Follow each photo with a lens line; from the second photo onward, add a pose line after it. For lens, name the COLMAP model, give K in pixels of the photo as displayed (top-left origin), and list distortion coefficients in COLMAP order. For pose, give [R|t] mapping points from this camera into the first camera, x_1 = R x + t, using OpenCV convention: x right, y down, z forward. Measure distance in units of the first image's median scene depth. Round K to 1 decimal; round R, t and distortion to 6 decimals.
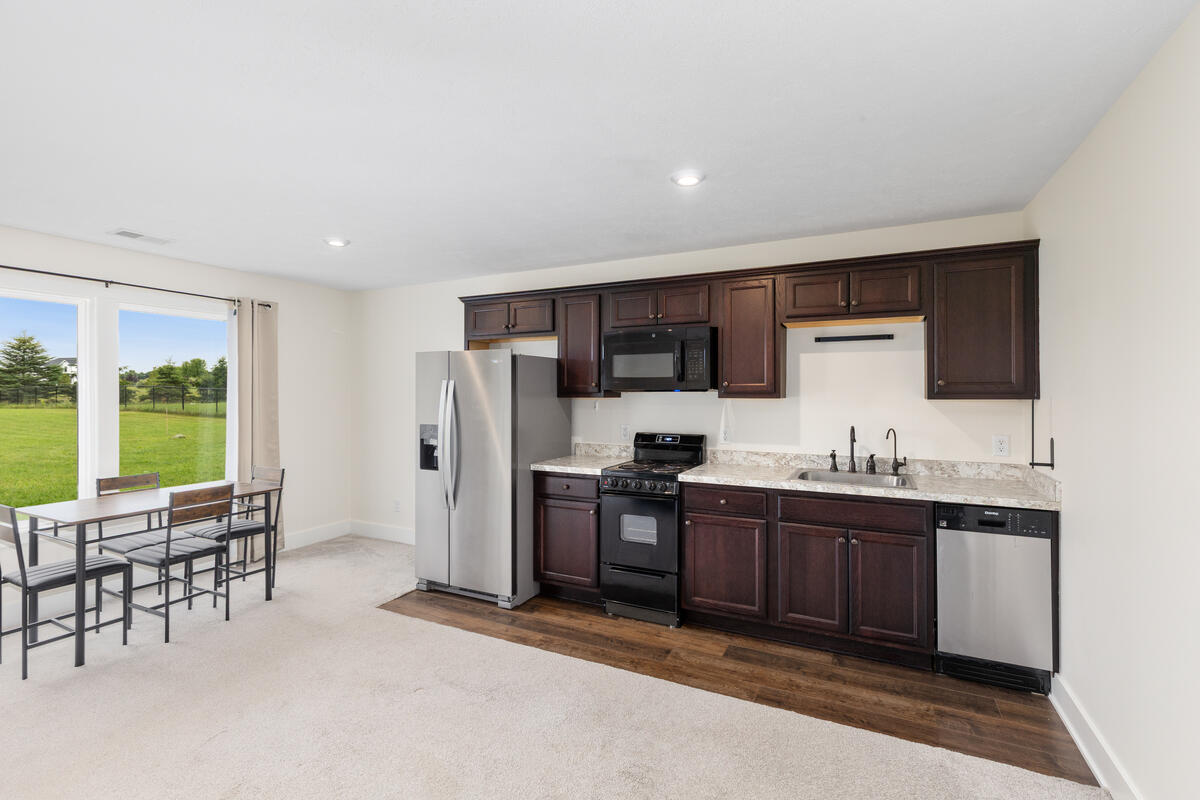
lens RADIAL K [[549.2, 0, 598.3], [0, 549.2, 400.9], [0, 0, 1]] dist [-0.005420, -0.000770]
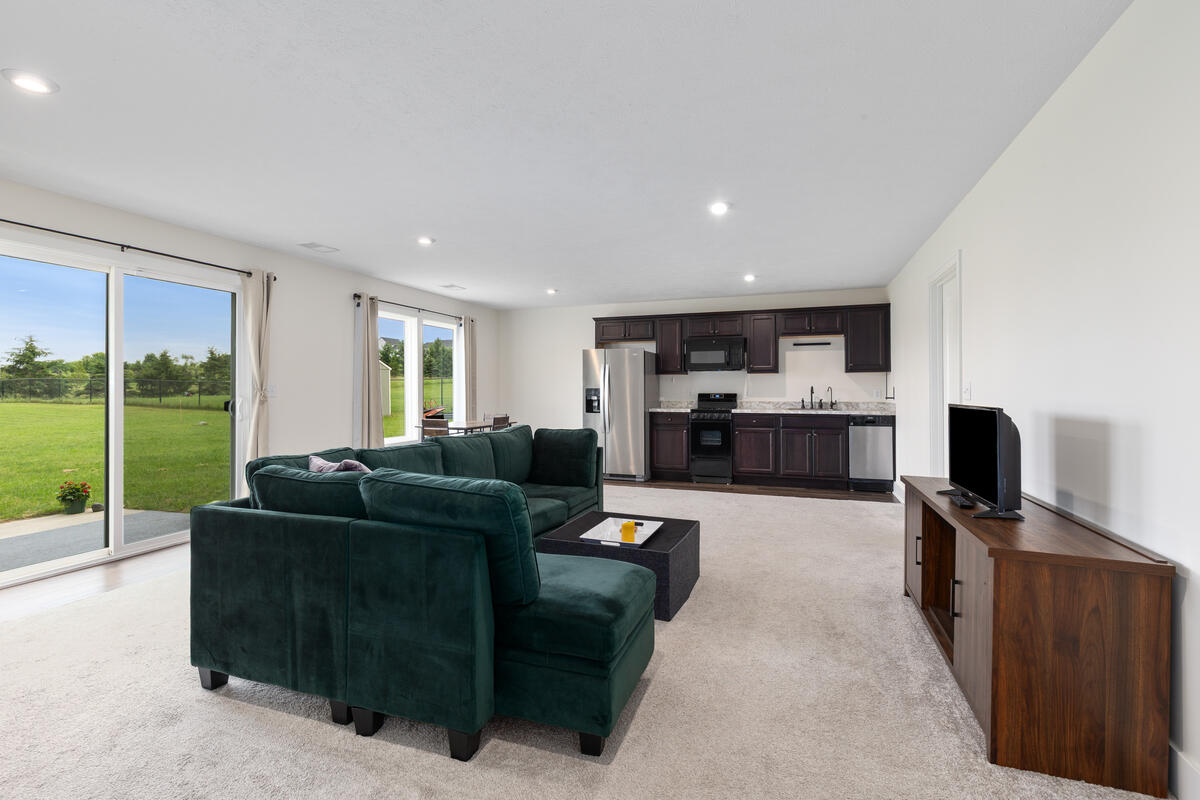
lens RADIAL K [[549.2, 0, 600.8], [0, 549.2, 392.6], [0, 0, 1]] dist [-0.005420, -0.000770]
pose [[0.993927, -0.000837, 0.110035, -0.530051], [0.001944, 0.999949, -0.009958, 0.083479], [-0.110021, 0.010111, 0.993878, -0.926444]]
